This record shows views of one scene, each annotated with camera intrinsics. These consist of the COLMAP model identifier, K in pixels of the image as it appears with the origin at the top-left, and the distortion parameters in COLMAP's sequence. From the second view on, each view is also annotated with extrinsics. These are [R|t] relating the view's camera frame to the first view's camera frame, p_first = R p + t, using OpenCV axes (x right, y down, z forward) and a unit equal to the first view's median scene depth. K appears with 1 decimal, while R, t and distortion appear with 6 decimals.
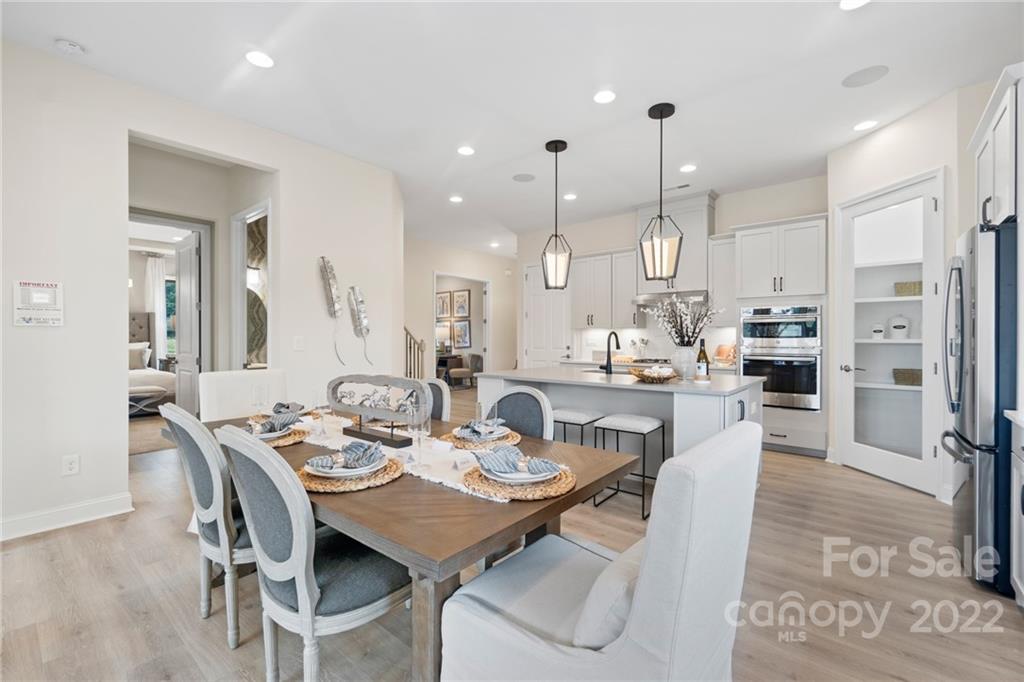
lens RADIAL K [[437.0, 0, 508.6], [0, 437.0, 339.0], [0, 0, 1]] dist [-0.020271, 0.000607]
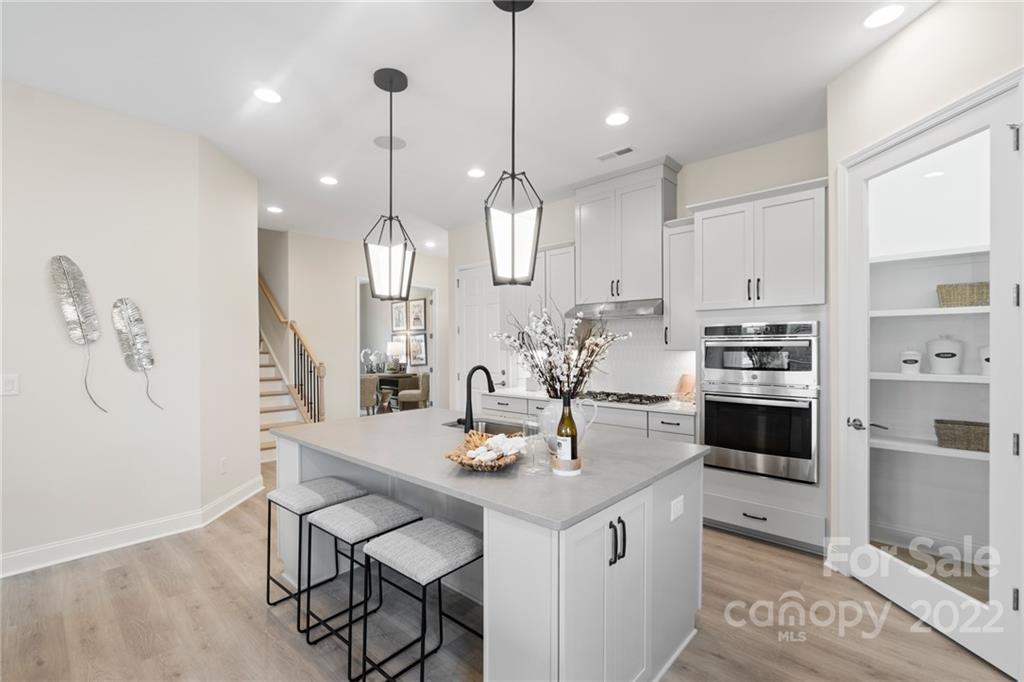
lens RADIAL K [[446.7, 0, 509.2], [0, 446.7, 347.5], [0, 0, 1]] dist [-0.013351, 0.000106]
pose [[0.999085, -0.003507, -0.042632, 0.288947], [0.003552, 0.999993, 0.000994, -0.041122], [0.042628, -0.001145, 0.999090, 0.317529]]
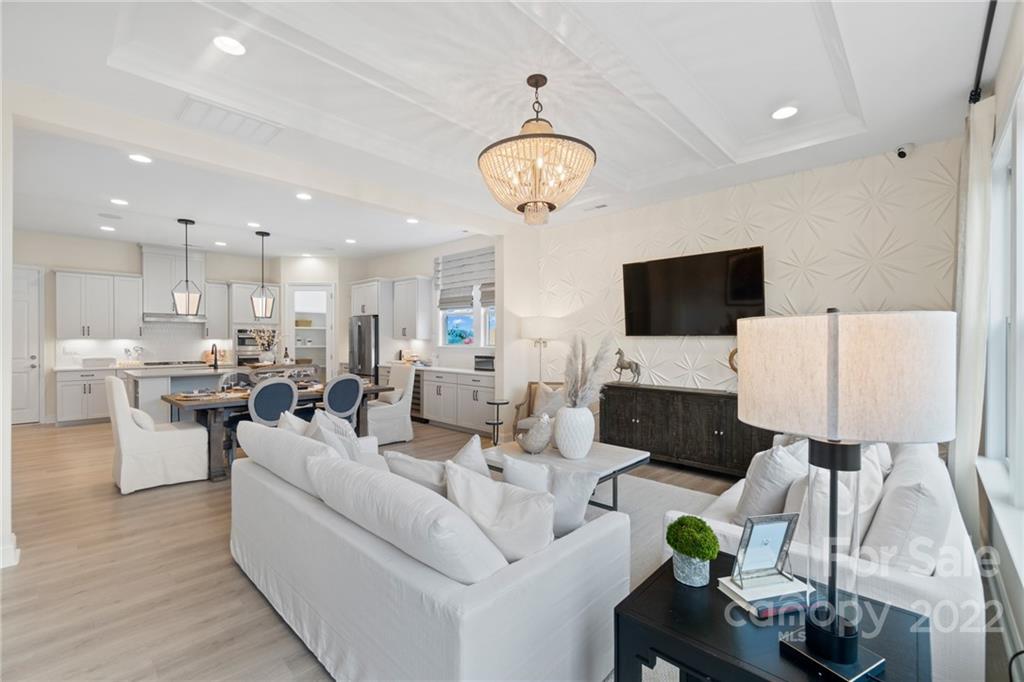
lens RADIAL K [[437.0, 0, 508.6], [0, 437.0, 339.0], [0, 0, 1]] dist [-0.020271, 0.000607]
pose [[0.067962, 0.005739, 0.997671, -1.191450], [0.004312, 0.999972, -0.006046, -0.016672], [-0.997679, 0.004713, 0.067935, -0.210390]]
